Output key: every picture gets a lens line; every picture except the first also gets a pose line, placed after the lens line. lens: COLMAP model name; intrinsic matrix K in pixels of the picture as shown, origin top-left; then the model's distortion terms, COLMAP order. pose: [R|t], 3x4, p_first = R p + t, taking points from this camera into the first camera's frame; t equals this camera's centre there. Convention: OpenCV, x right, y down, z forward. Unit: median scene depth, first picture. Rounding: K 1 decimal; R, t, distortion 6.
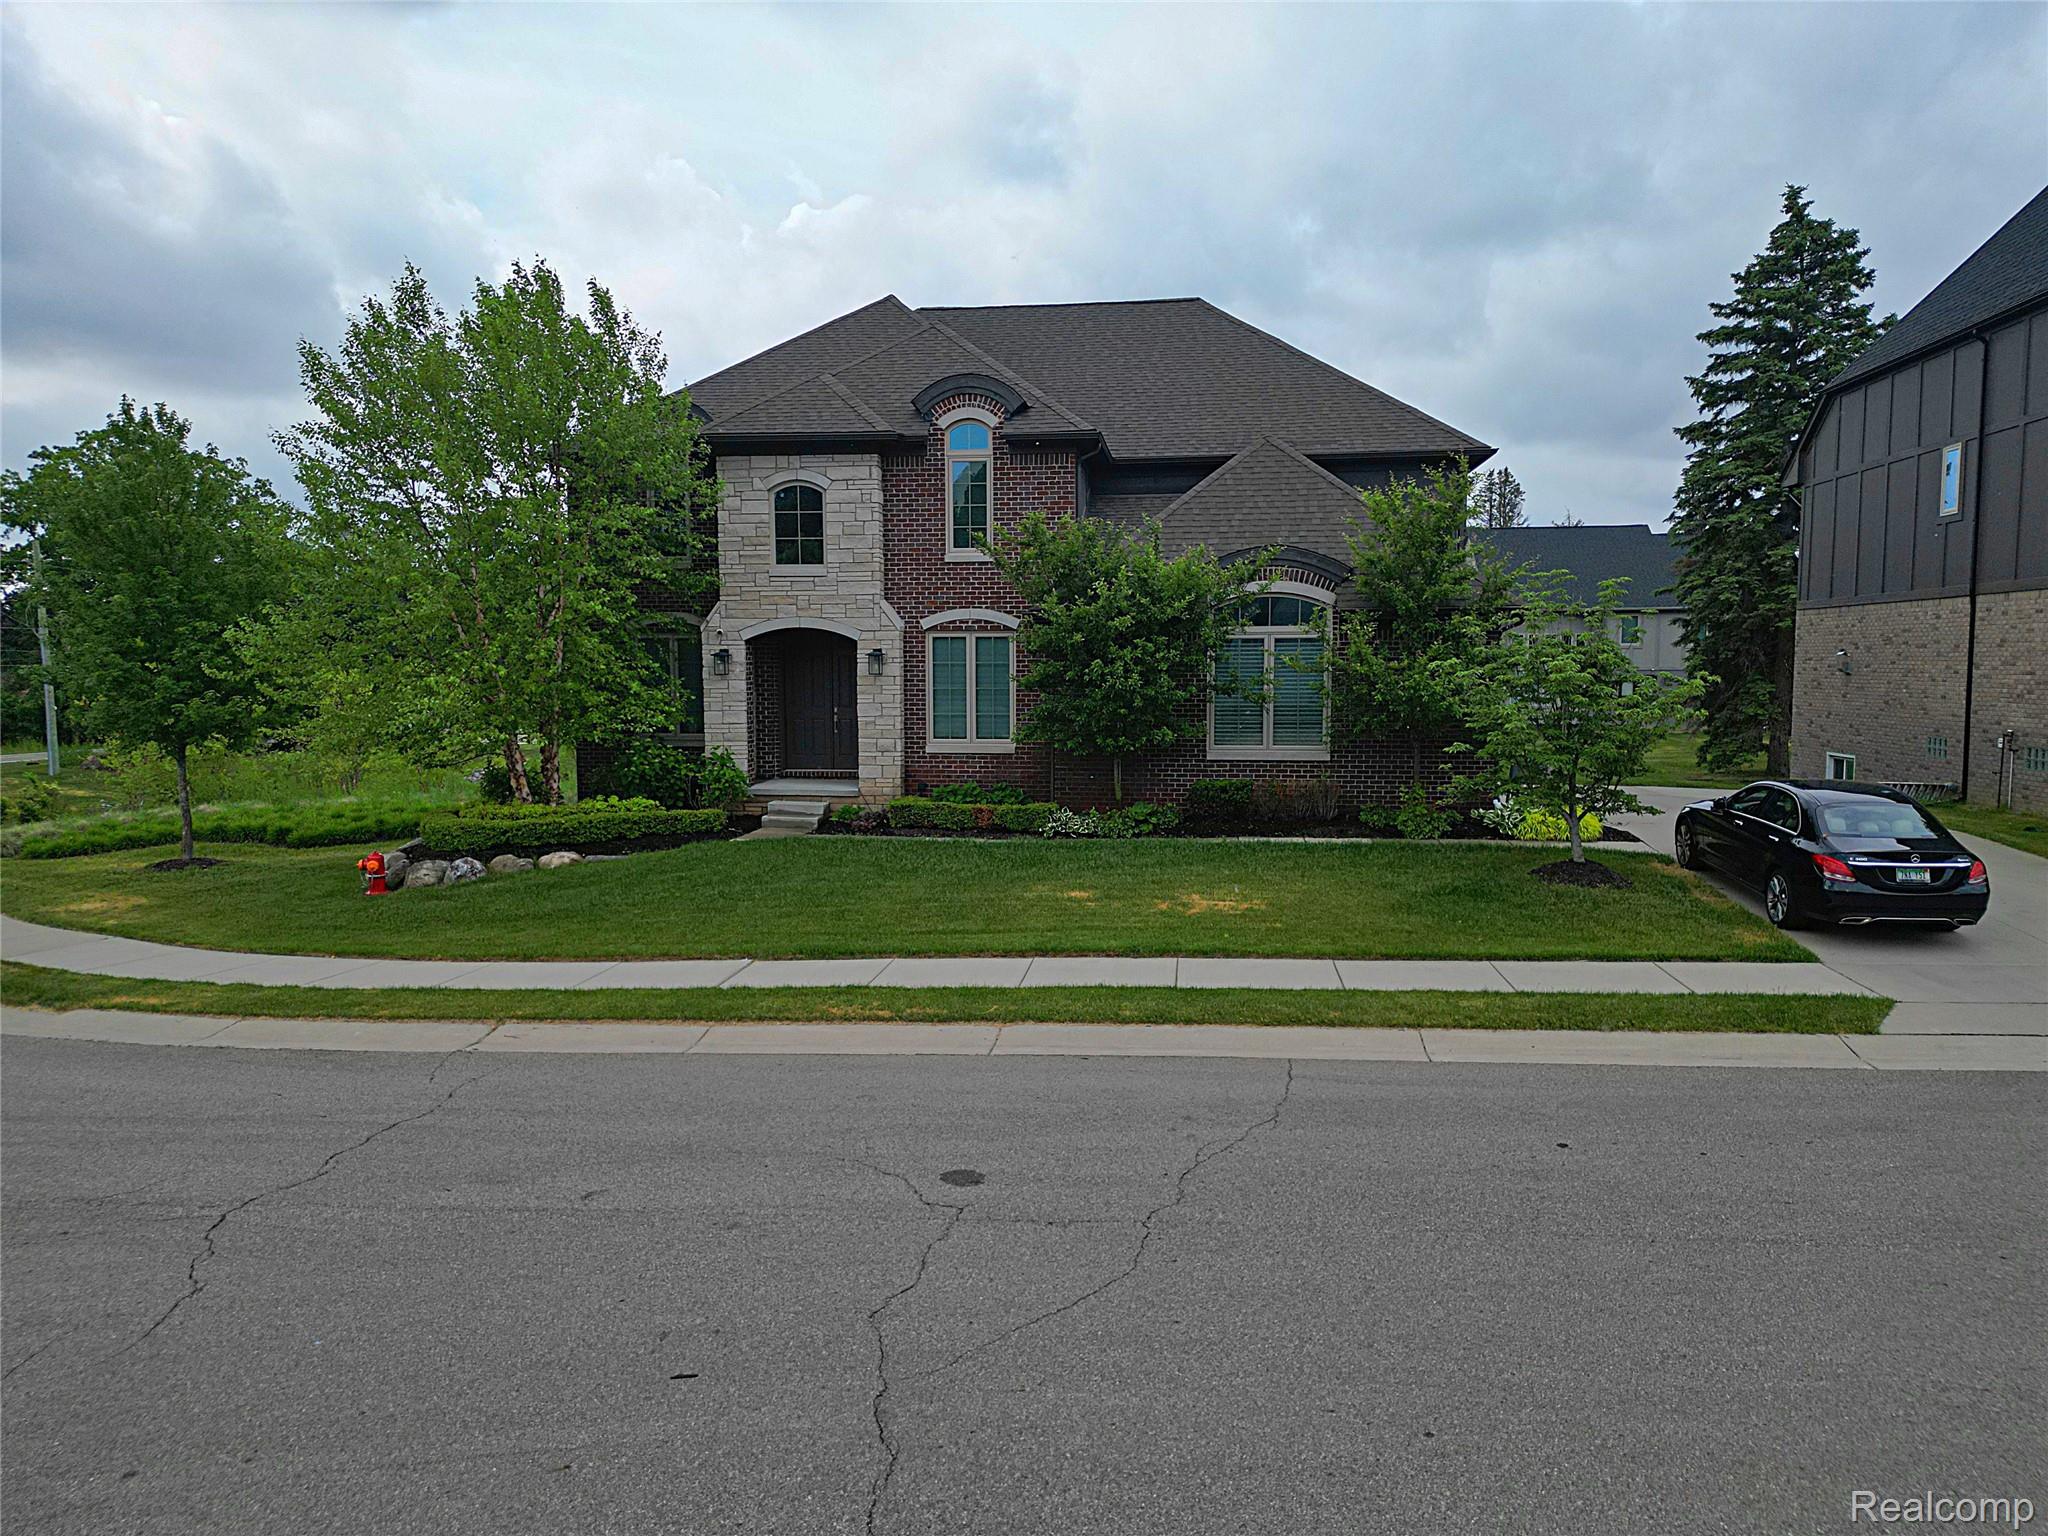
lens RADIAL K [[1416.3, 0, 1024.0], [0, 1416.3, 768.0], [0, 0, 1]] dist [0.122716, -0.147515]
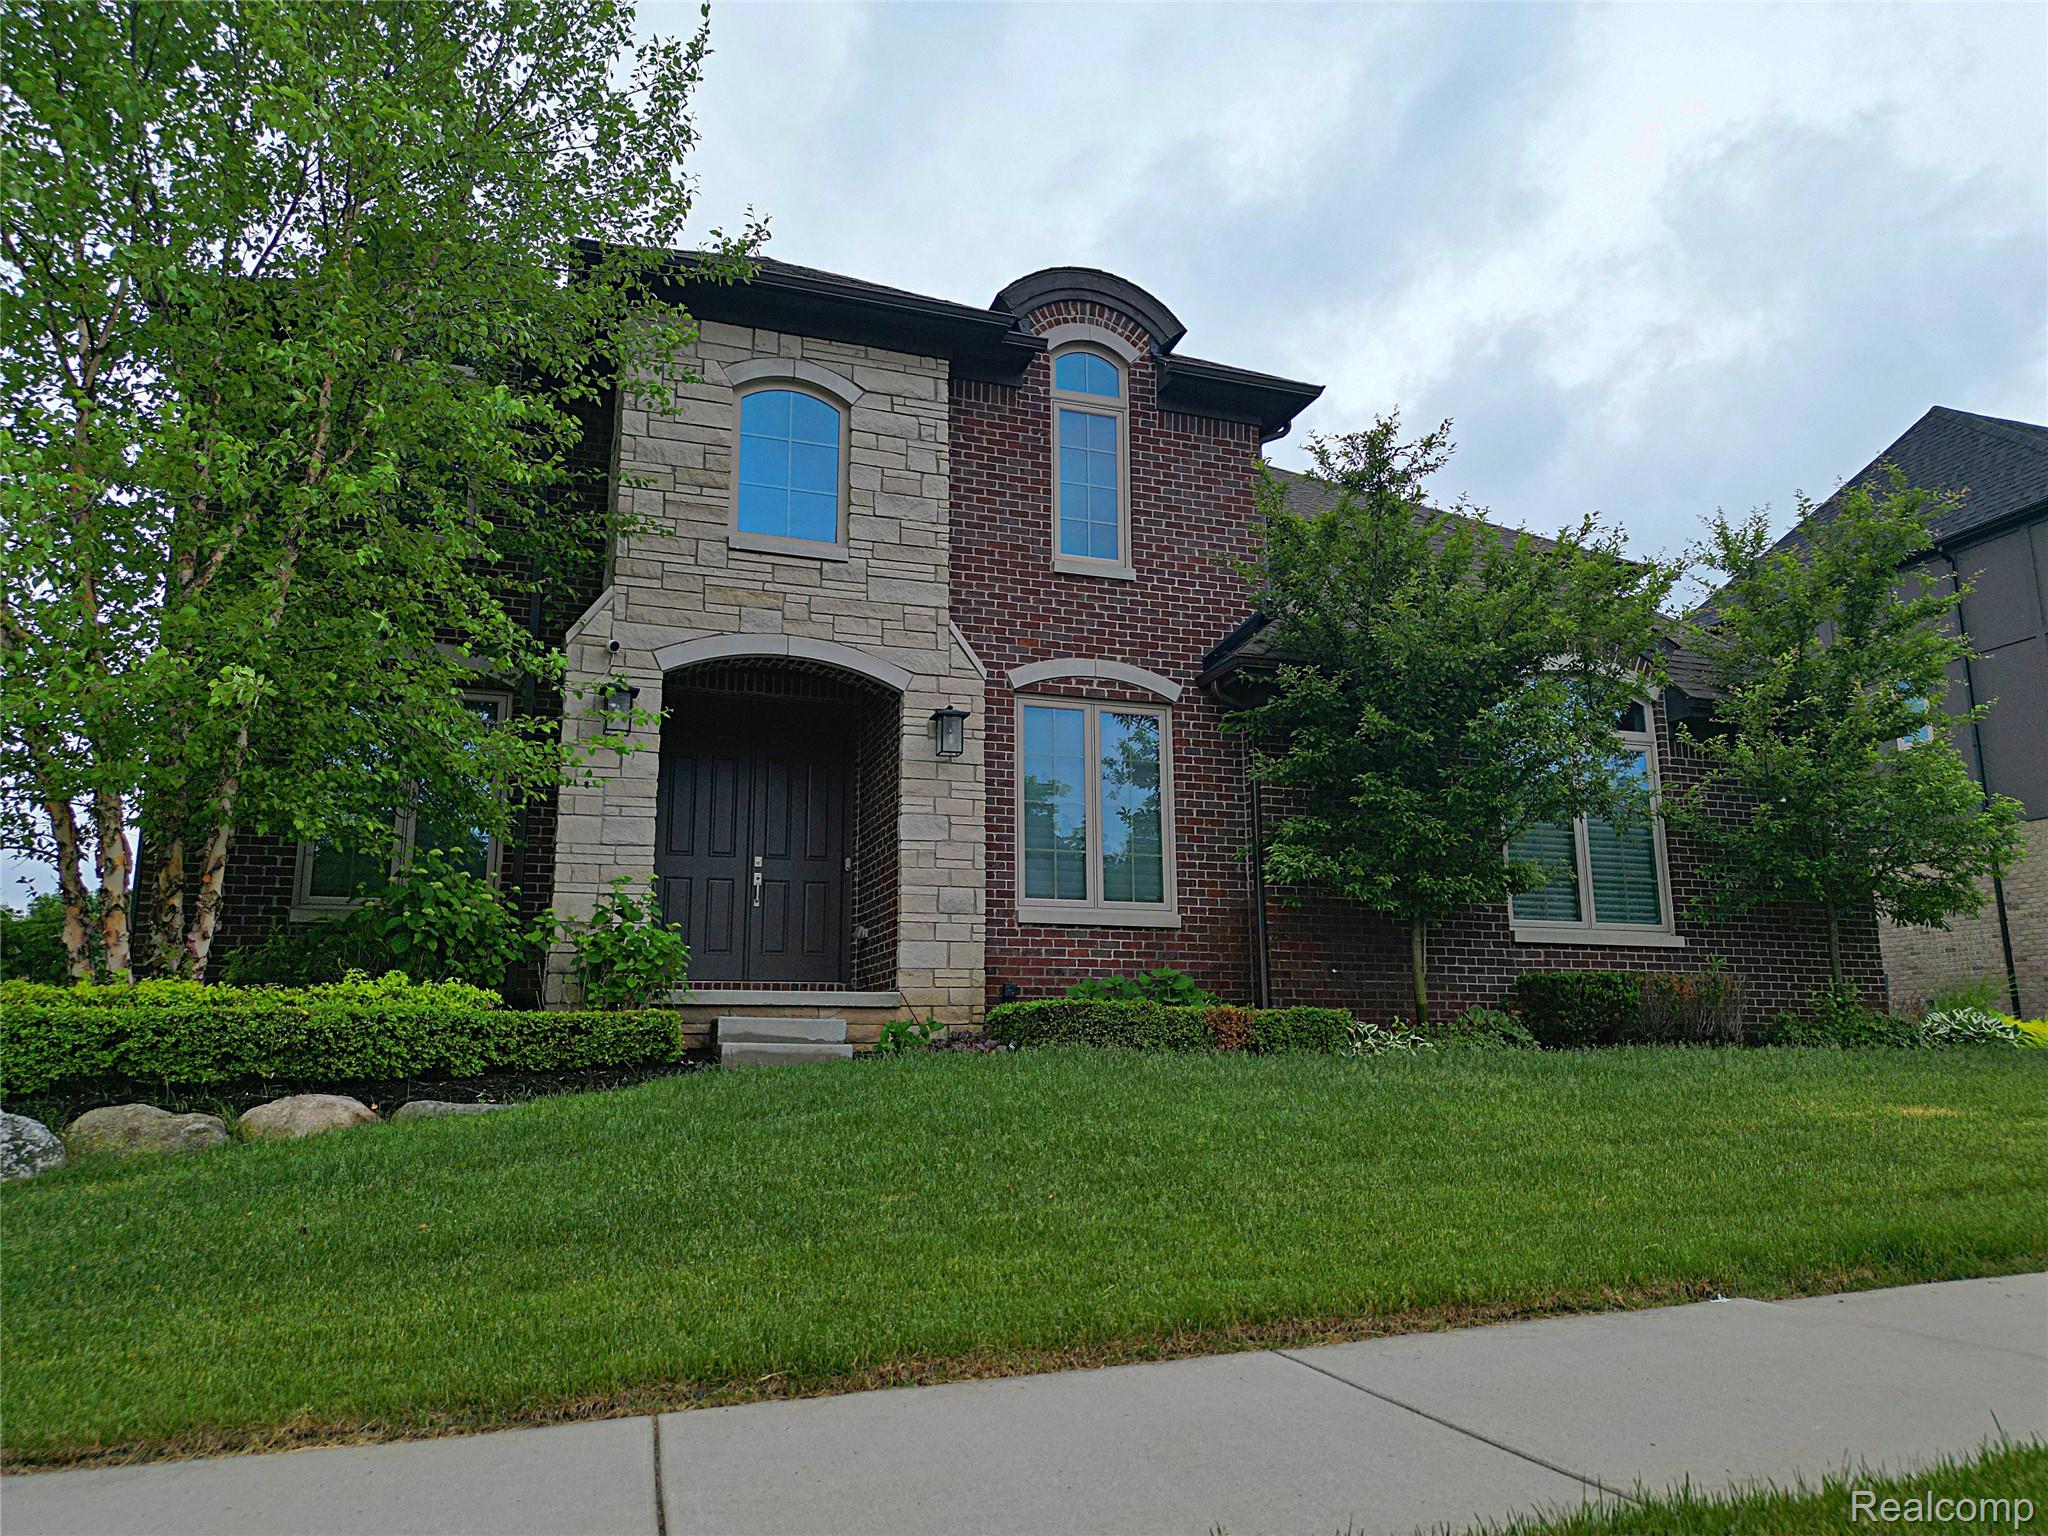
lens RADIAL K [[1423.6, 0, 1020.2], [0, 1423.6, 767.5], [0, 0, 1]] dist [0.100391, -0.118016]
pose [[0.896412, 0.089317, 0.434129, -0.298691], [0.036841, 0.961080, -0.273801, 0.076025], [-0.441688, 0.261432, 0.858234, 0.561814]]
